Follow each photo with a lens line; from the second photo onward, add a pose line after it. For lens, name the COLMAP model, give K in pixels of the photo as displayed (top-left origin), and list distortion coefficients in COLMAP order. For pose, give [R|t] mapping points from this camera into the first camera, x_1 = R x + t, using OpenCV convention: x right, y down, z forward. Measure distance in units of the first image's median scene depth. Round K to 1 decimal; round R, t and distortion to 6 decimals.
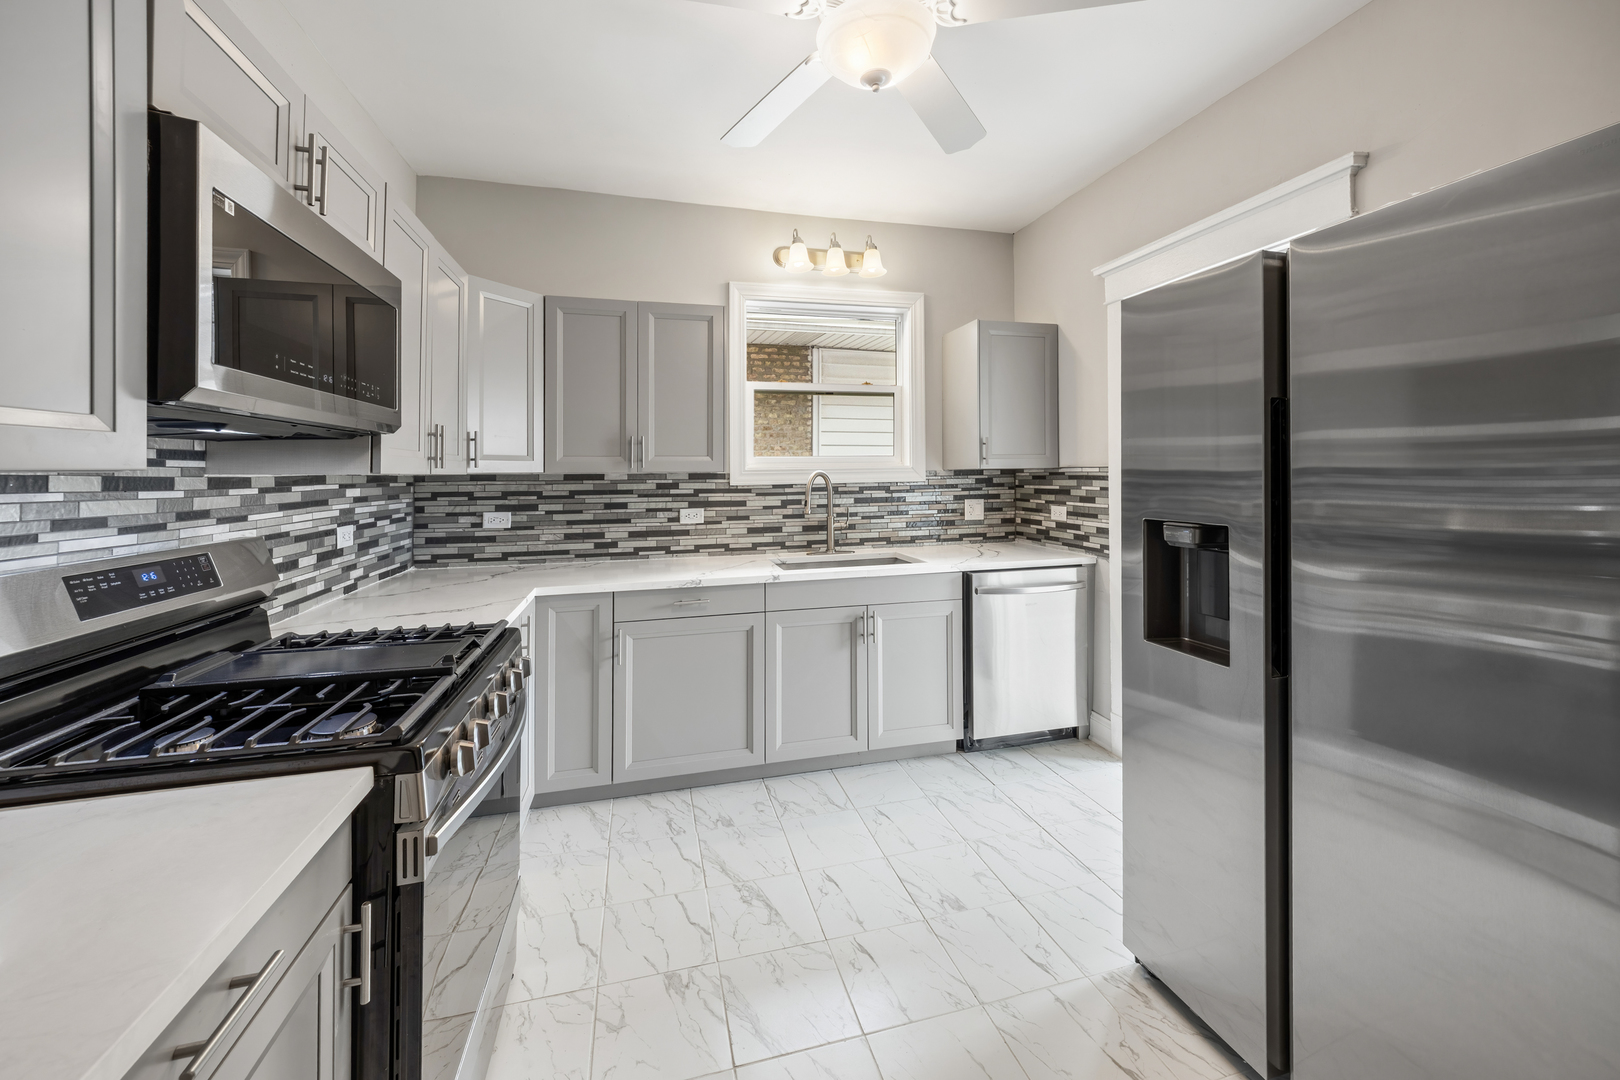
lens RADIAL K [[611.8, 0, 813.6], [0, 611.8, 469.5], [0, 0, 1]] dist [0.009032, -0.001099]
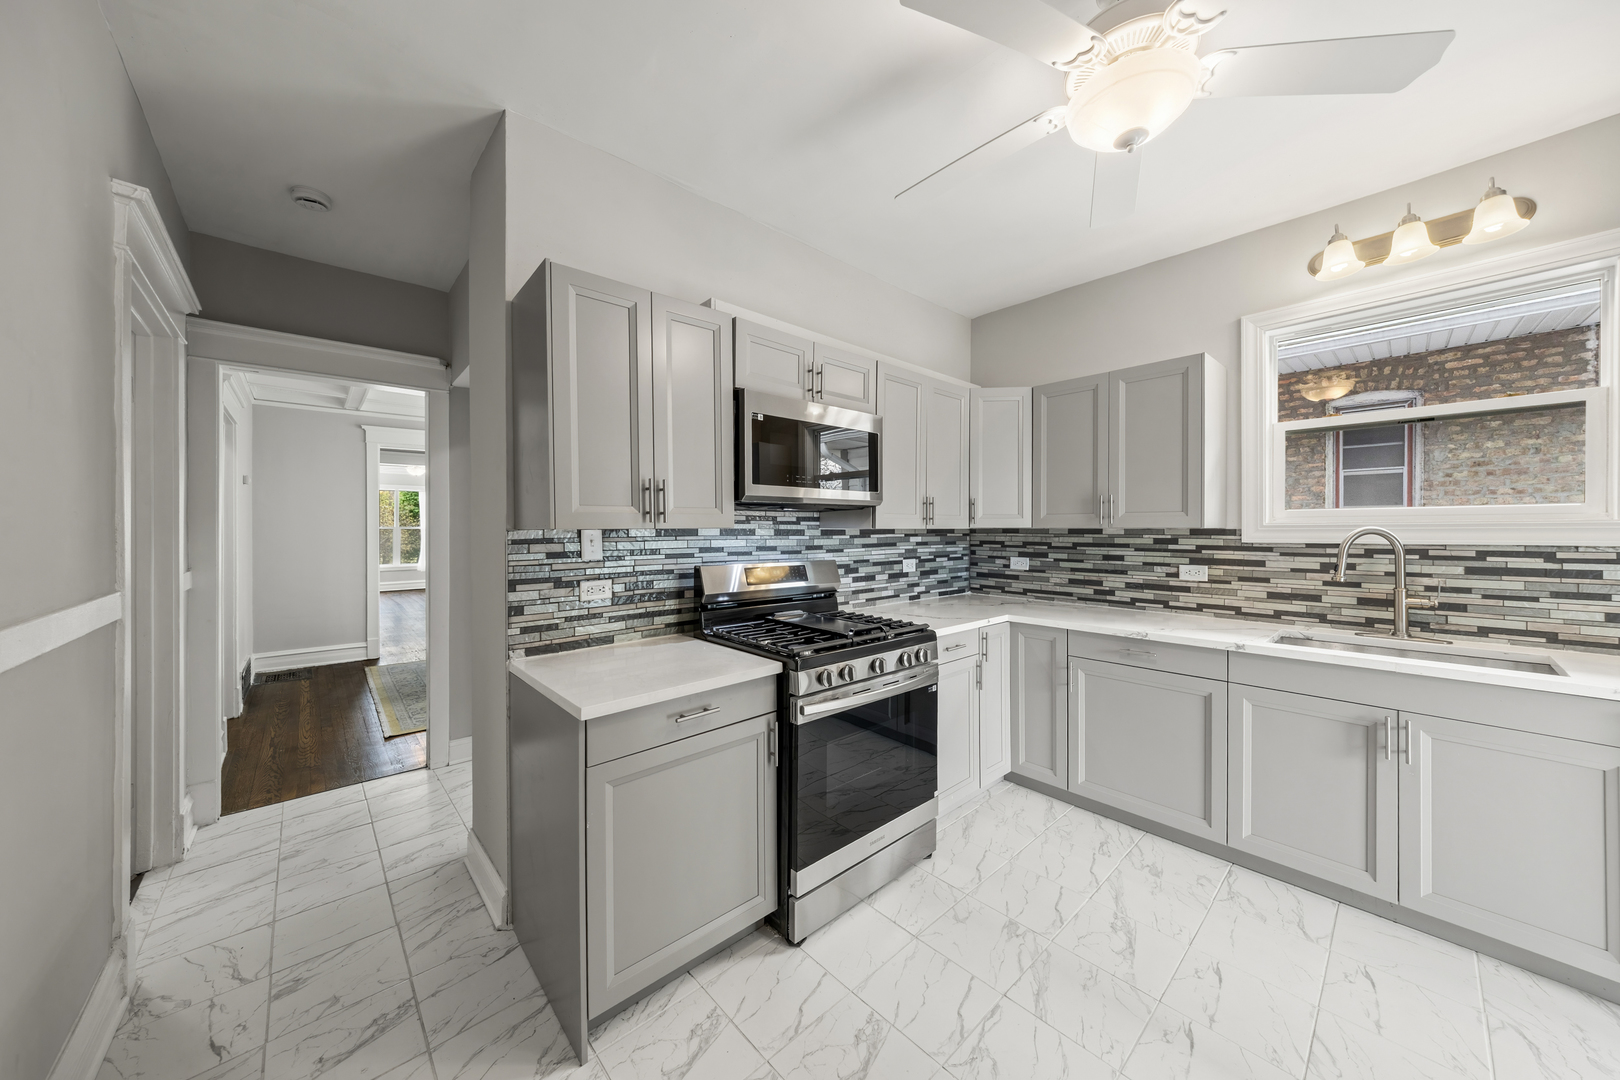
lens RADIAL K [[552.6, 0, 802.2], [0, 552.6, 532.6], [0, 0, 1]] dist [0.006877, -0.000918]
pose [[0.457290, 0.016074, -0.889172, 0.299900], [0.002083, 0.999815, 0.019146, -0.006023], [0.889315, -0.010607, 0.457172, 0.046539]]
